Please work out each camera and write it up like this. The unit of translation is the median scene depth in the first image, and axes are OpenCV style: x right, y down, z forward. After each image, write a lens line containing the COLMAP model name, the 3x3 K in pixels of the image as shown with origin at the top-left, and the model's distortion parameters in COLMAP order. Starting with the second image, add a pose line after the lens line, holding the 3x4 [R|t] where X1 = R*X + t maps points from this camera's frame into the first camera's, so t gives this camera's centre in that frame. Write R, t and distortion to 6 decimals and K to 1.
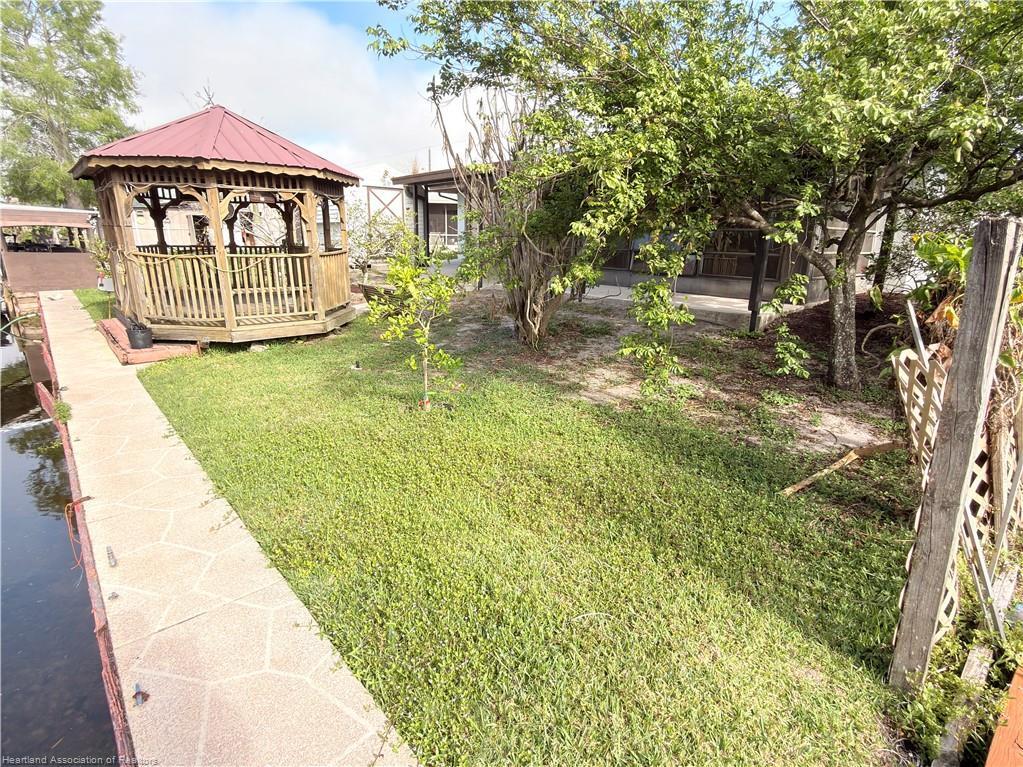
lens RADIAL K [[525.2, 0, 507.9], [0, 525.2, 383.8], [0, 0, 1]] dist [0.002303, -0.000279]
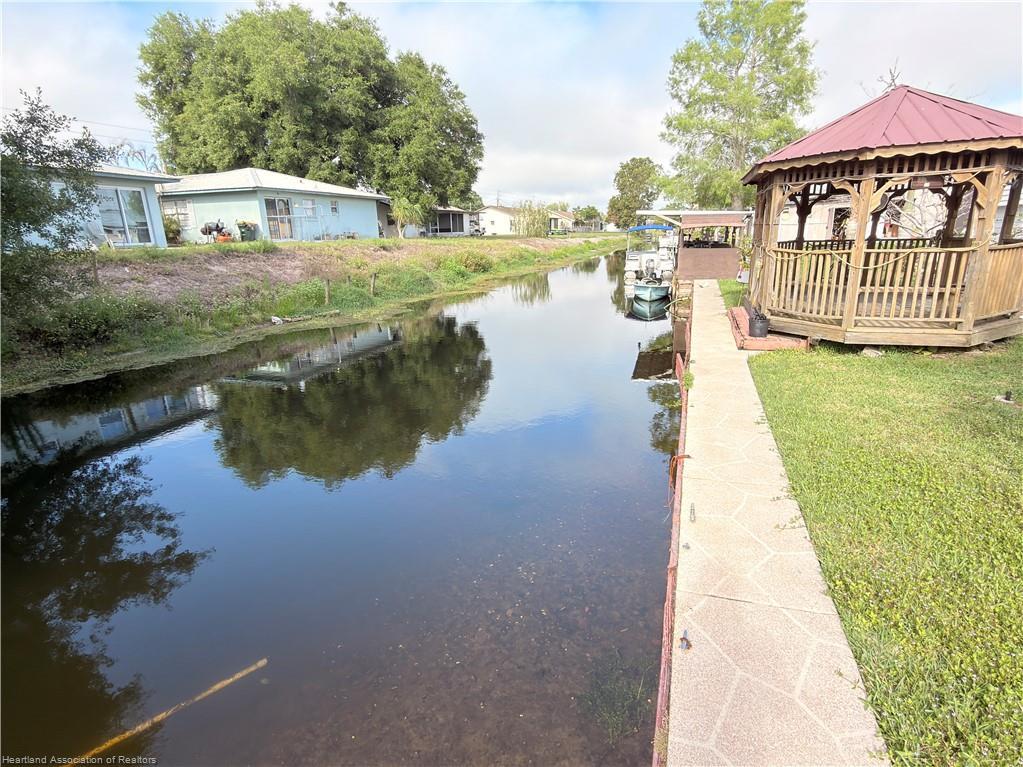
lens RADIAL K [[525.2, 0, 507.9], [0, 525.2, 383.8], [0, 0, 1]] dist [0.002303, -0.000279]
pose [[0.493639, 0.210486, -0.843810, -0.009062], [-0.200605, 0.971662, 0.125022, -0.004010], [0.846214, 0.107557, 0.521875, 0.003209]]
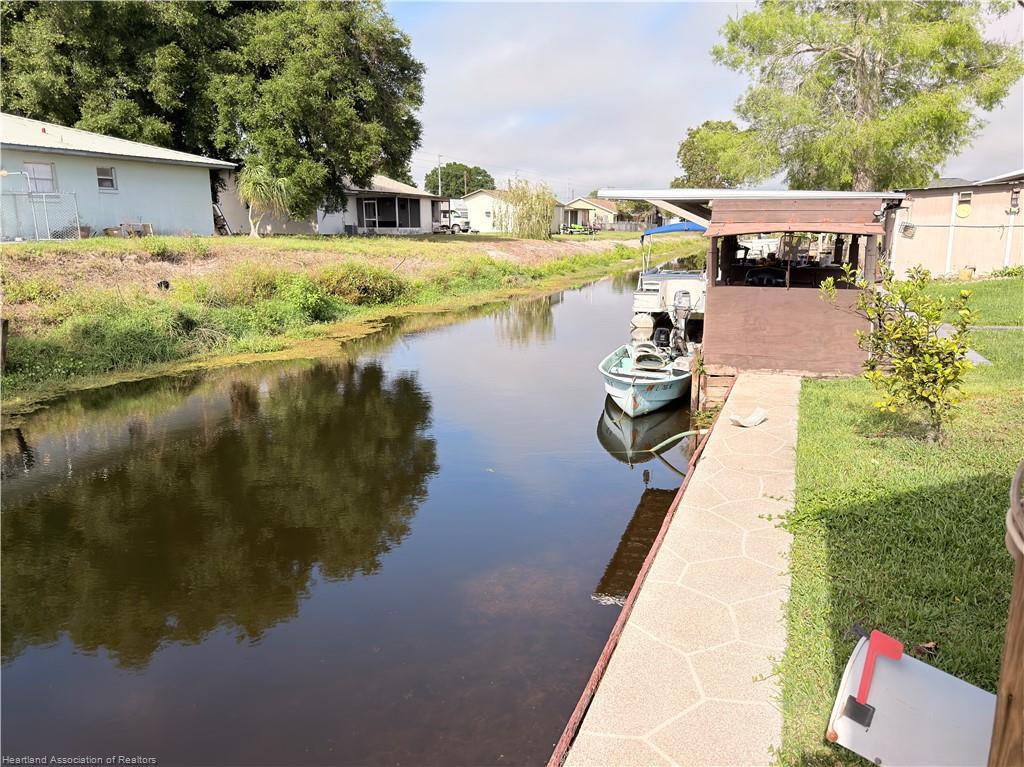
lens RADIAL K [[717.5, 0, 512.0], [0, 717.5, 383.5], [0, 0, 1]] dist [0.018671, -0.003376]
pose [[0.449189, 0.167991, -0.877501, -0.635703], [-0.226291, 0.971530, 0.070154, -0.244401], [0.864304, 0.167058, 0.474415, 0.786039]]
